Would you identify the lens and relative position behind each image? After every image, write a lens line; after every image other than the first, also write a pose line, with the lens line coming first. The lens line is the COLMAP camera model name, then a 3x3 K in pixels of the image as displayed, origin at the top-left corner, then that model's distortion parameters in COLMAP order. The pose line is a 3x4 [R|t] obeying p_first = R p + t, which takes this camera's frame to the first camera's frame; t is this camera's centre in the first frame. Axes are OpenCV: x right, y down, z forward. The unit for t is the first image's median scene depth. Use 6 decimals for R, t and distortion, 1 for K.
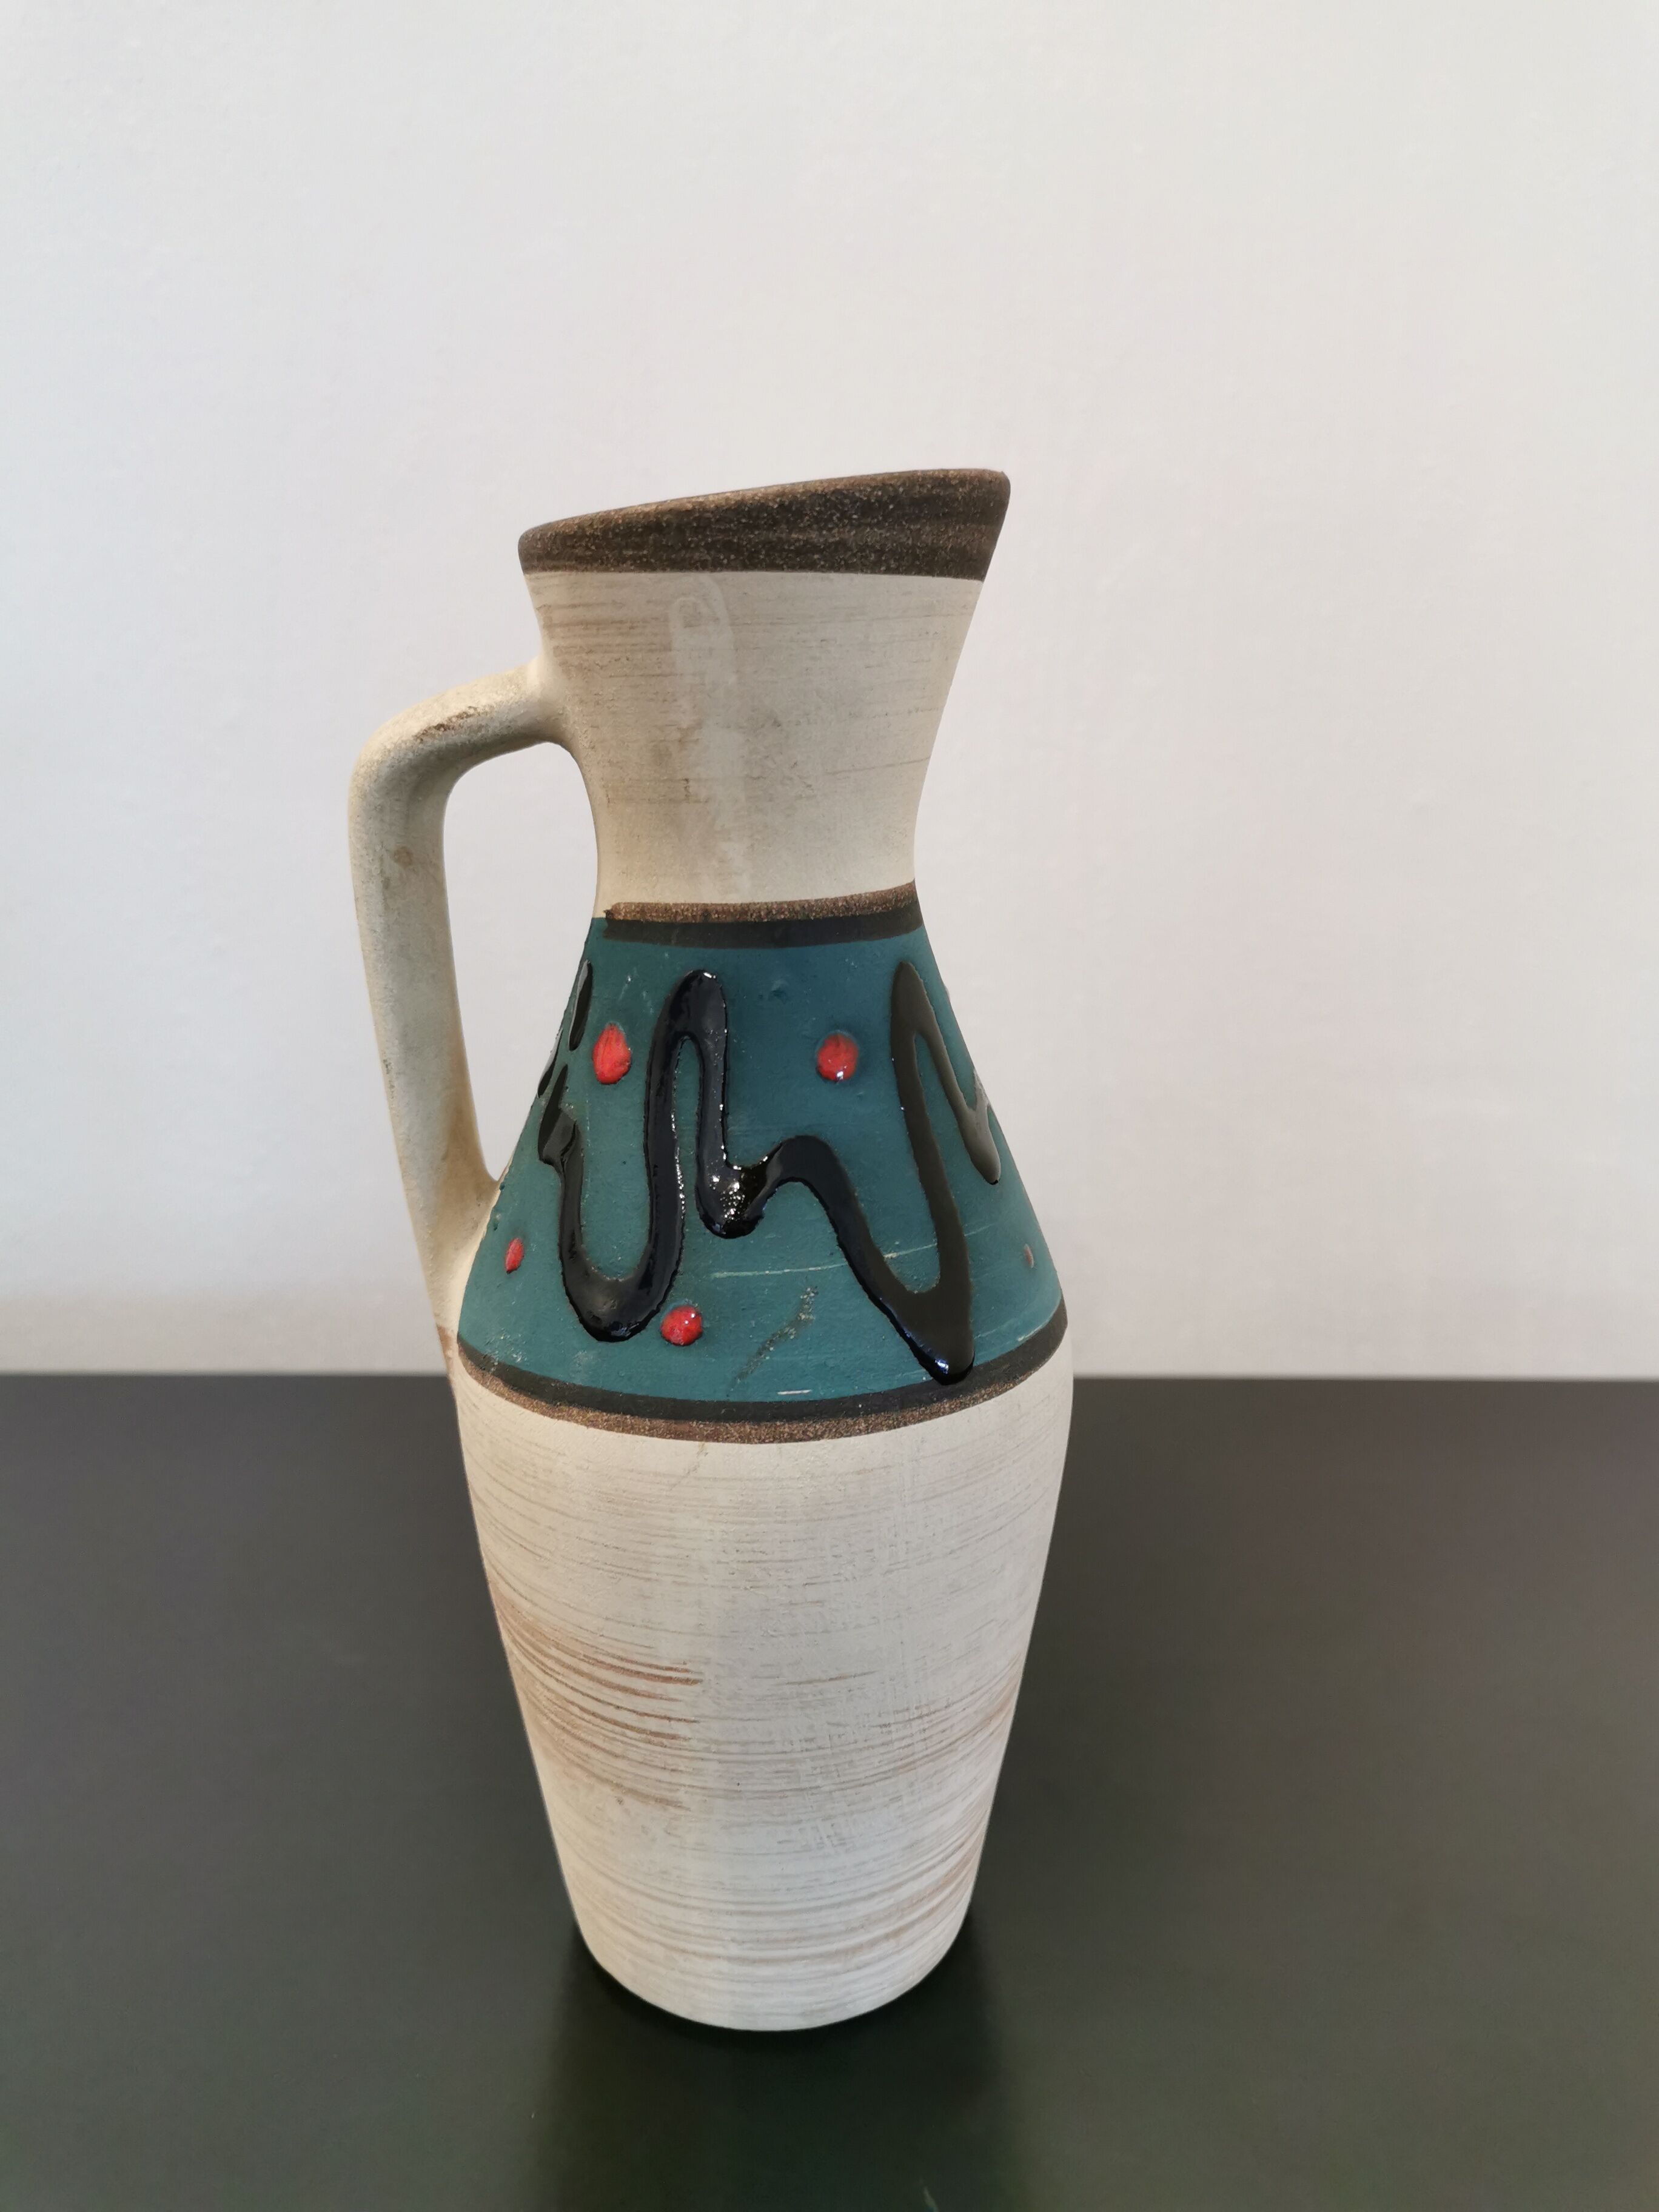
lens RADIAL K [[1839.8, 0, 829.3], [0, 1839.8, 1070.8], [0, 0, 1]] dist [0.005739, -0.079611]
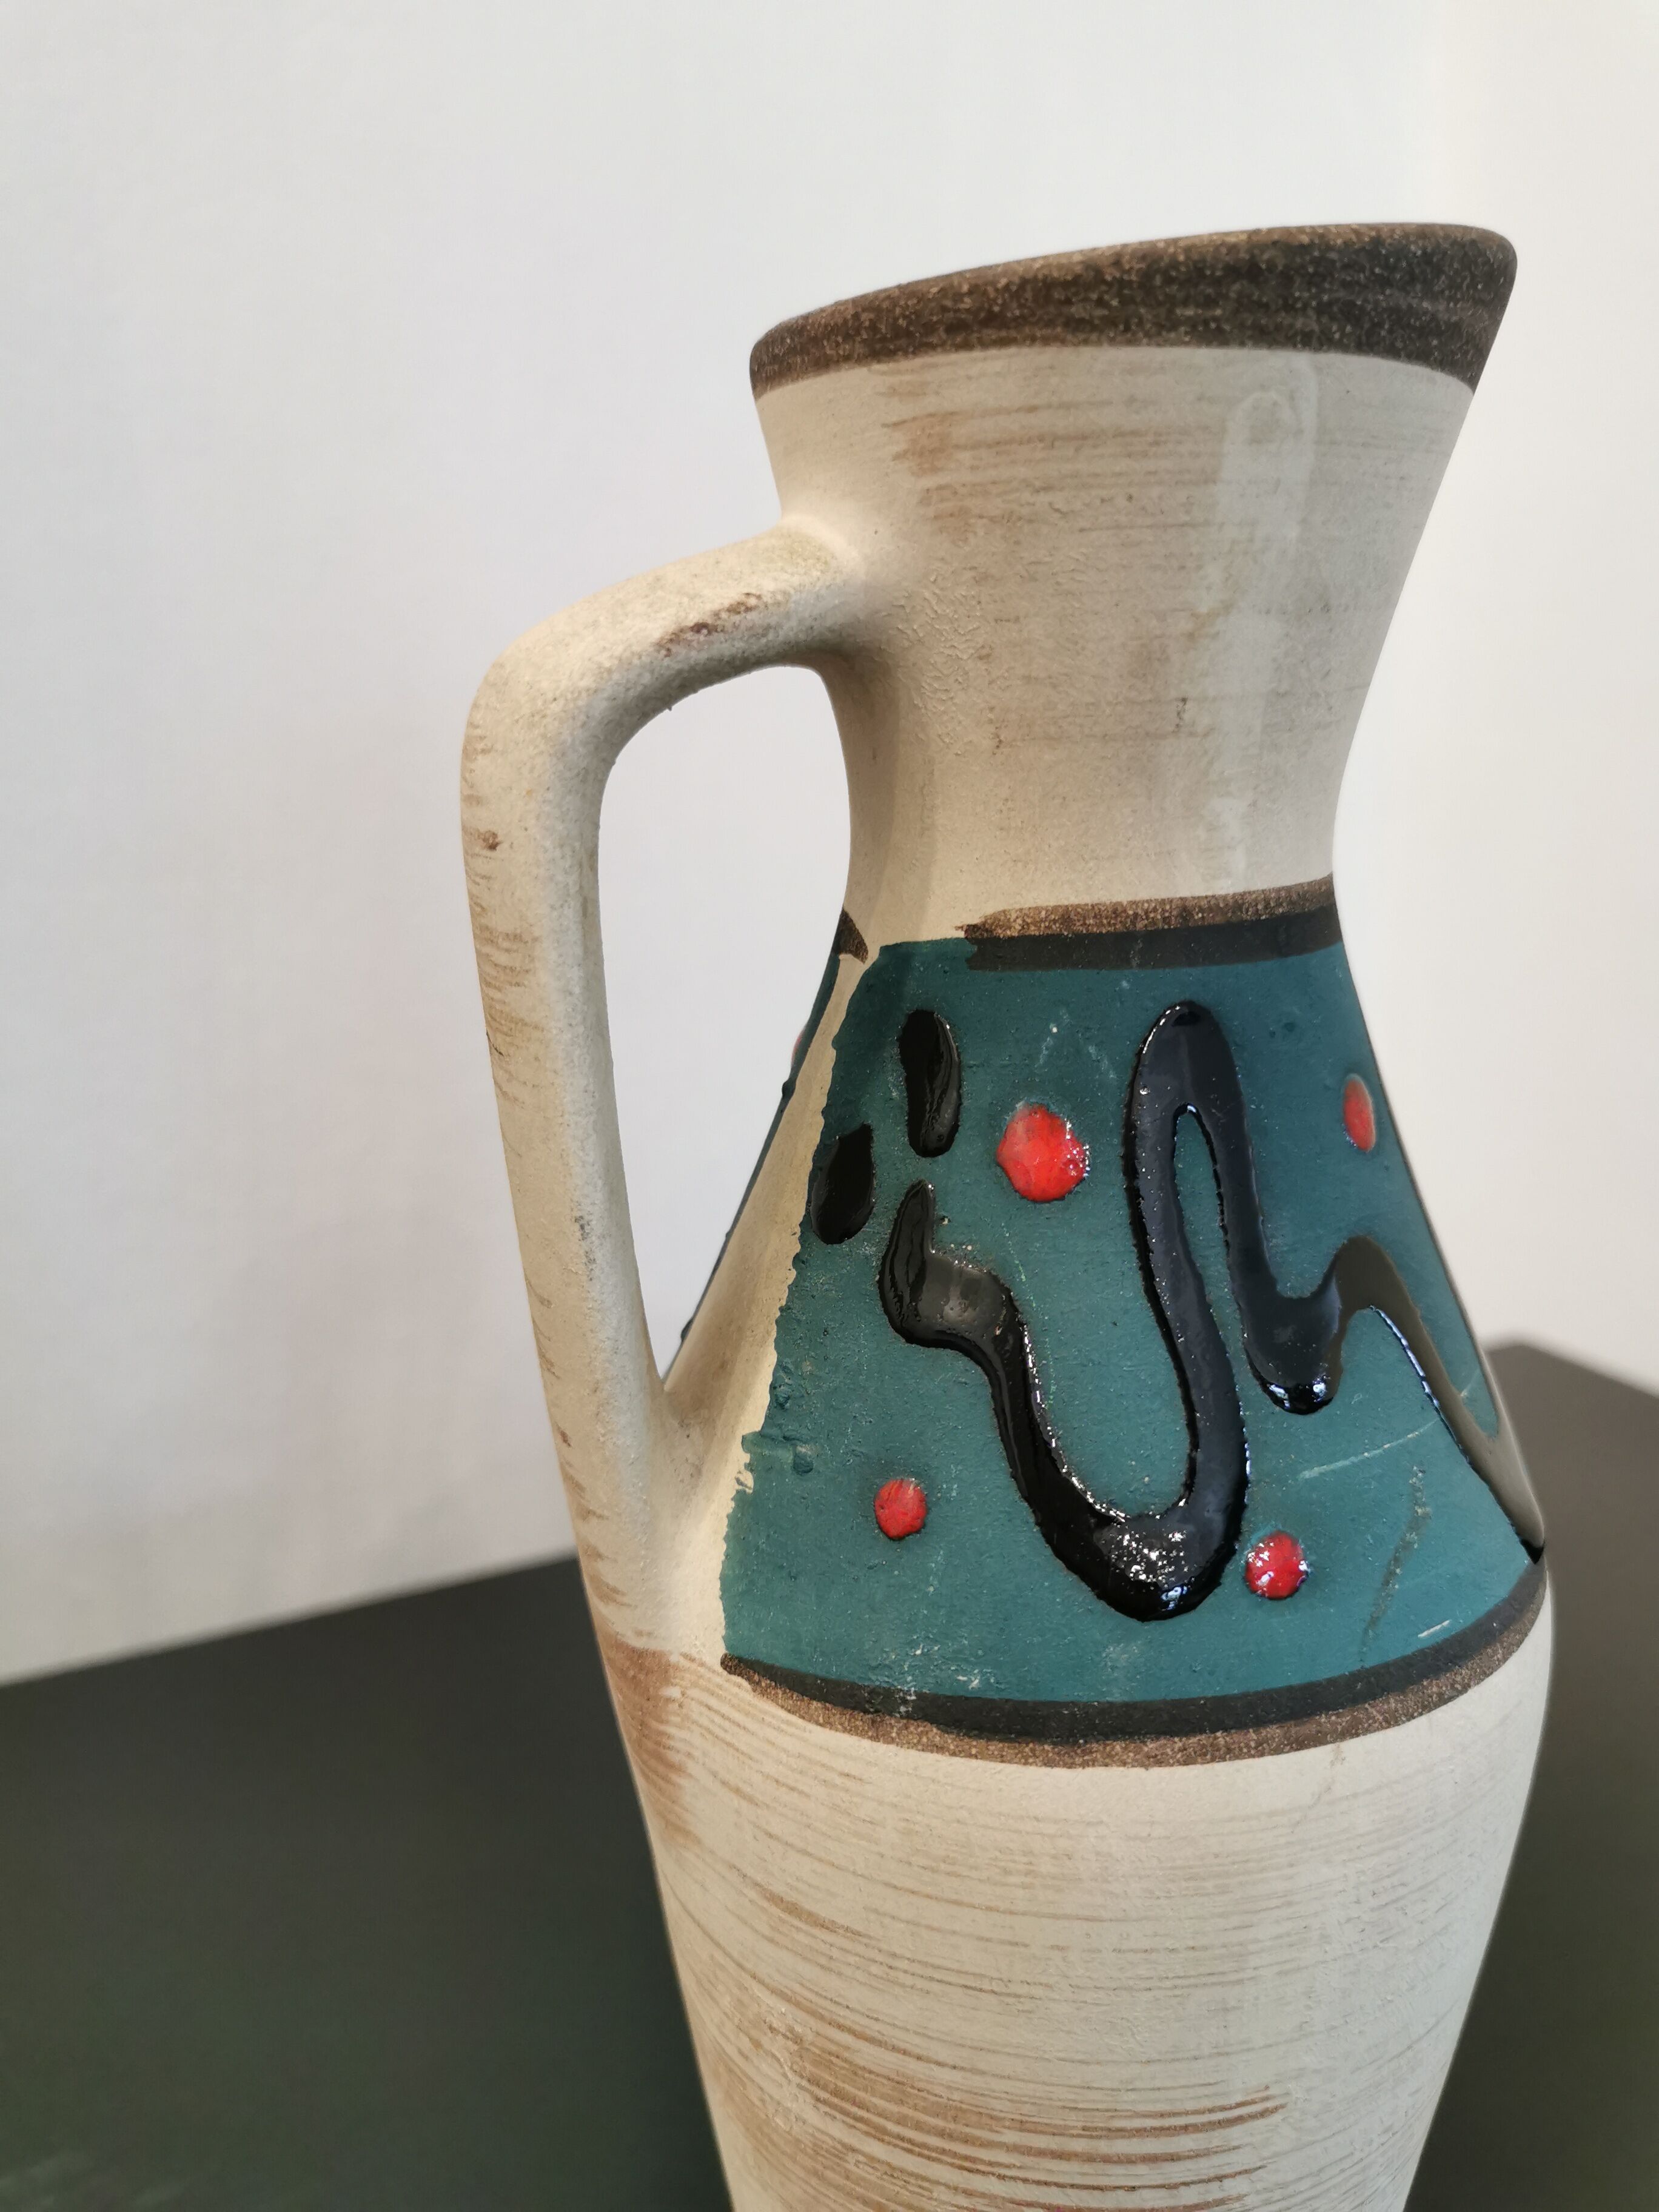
lens RADIAL K [[1839.8, 0, 829.3], [0, 1839.8, 1070.8], [0, 0, 1]] dist [0.005739, -0.079611]
pose [[0.880180, -0.100055, 0.463974, -0.484629], [0.117832, 0.992989, -0.009395, -0.040537], [-0.459781, 0.062940, 0.885799, 0.504559]]
